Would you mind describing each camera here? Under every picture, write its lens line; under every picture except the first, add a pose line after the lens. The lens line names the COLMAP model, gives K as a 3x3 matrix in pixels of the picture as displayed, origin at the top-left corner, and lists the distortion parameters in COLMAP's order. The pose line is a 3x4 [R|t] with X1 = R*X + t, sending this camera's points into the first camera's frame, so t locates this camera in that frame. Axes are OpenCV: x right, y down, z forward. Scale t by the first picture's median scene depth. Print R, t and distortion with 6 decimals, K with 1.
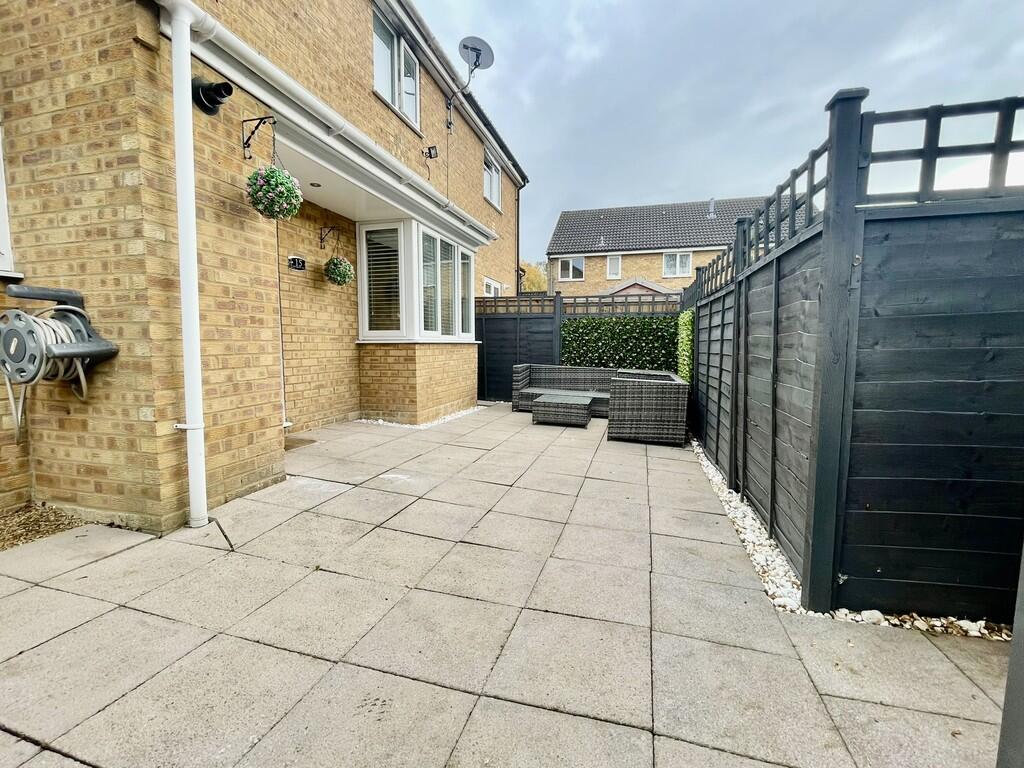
lens RADIAL K [[455.8, 0, 513.0], [0, 455.8, 381.2], [0, 0, 1]] dist [-0.000769, -0.000011]
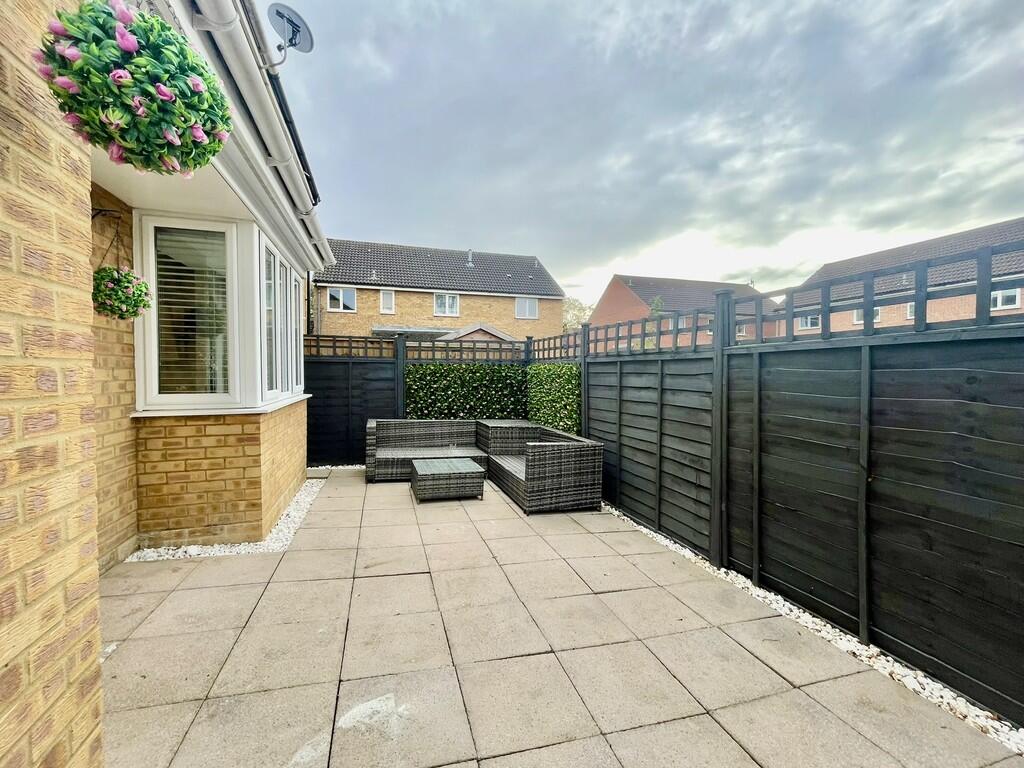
lens RADIAL K [[425.5, 0, 515.4], [0, 425.5, 382.1], [0, 0, 1]] dist [-0.000235, -0.000096]
pose [[0.838231, -0.012770, 0.545165, -0.227803], [0.043535, 0.998102, -0.043560, -0.081899], [-0.543574, 0.060247, 0.837196, 0.288363]]
